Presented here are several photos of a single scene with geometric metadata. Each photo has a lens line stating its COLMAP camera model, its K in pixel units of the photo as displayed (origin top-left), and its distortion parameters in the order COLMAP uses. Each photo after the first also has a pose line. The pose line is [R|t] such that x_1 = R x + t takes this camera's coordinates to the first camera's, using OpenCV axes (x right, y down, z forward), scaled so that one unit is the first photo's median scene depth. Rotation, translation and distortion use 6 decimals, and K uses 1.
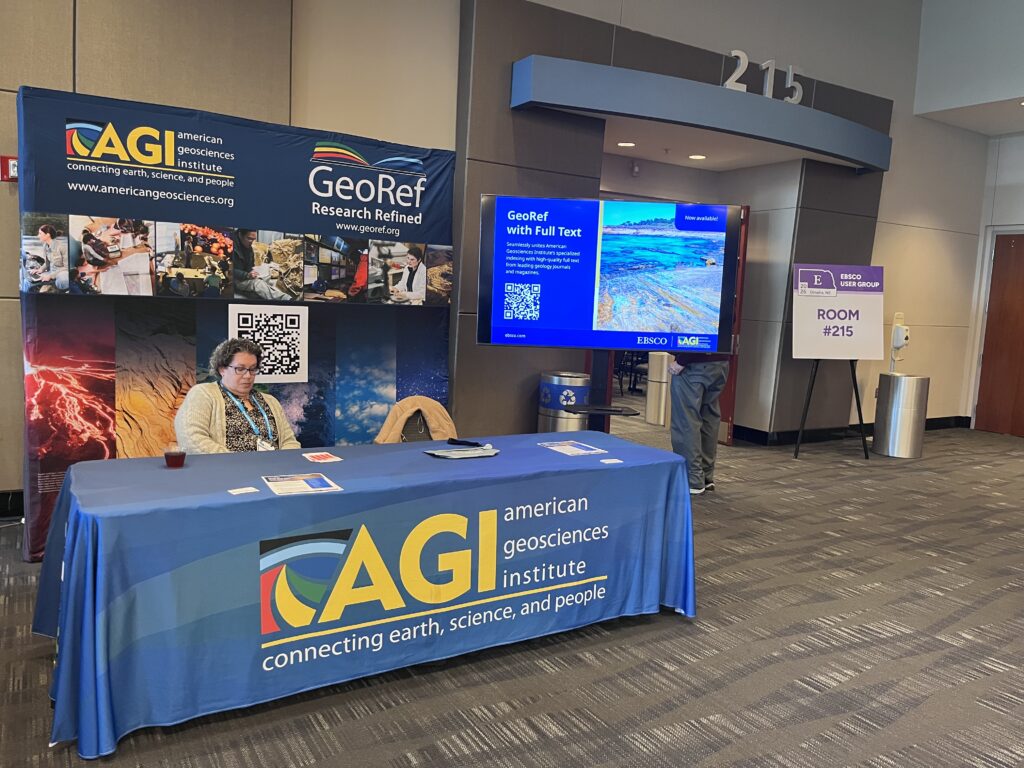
lens RADIAL K [[779.2, 0, 519.2], [0, 779.2, 375.1], [0, 0, 1]] dist [0.033845, -0.029342]
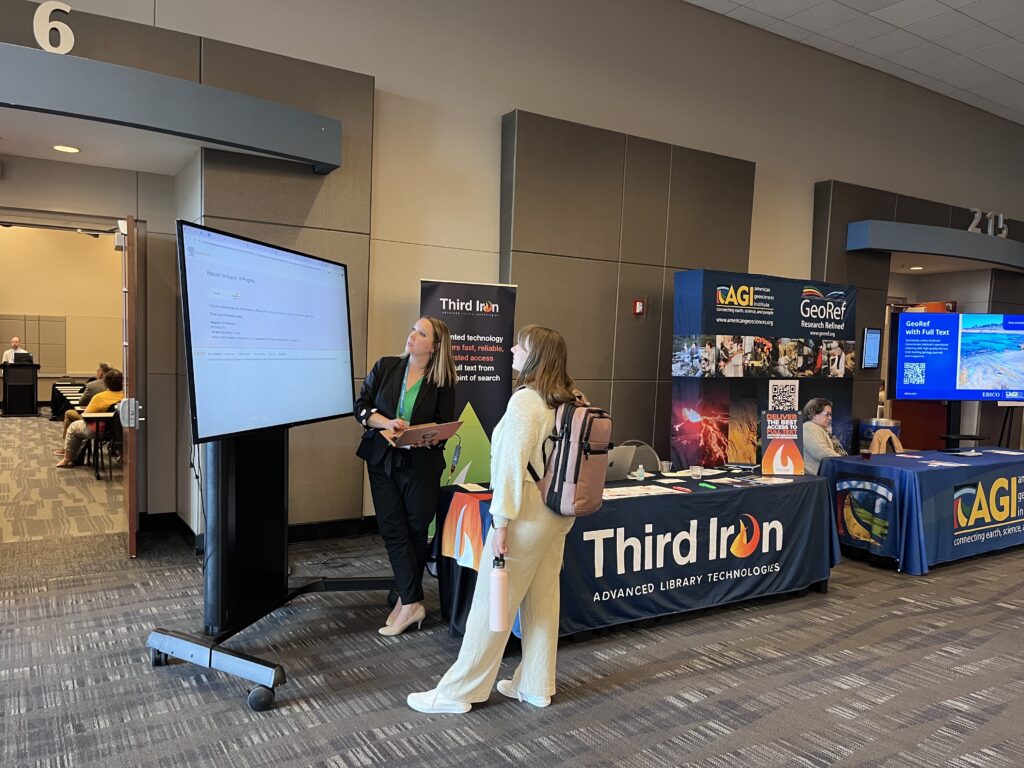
lens RADIAL K [[779.2, 0, 505.7], [0, 779.2, 395.0], [0, 0, 1]] dist [0.033845, -0.029342]
pose [[0.999459, -0.027748, 0.017653, -0.931614], [0.028682, 0.998069, -0.055098, 0.021679], [-0.016090, 0.055575, 0.998325, -0.702836]]
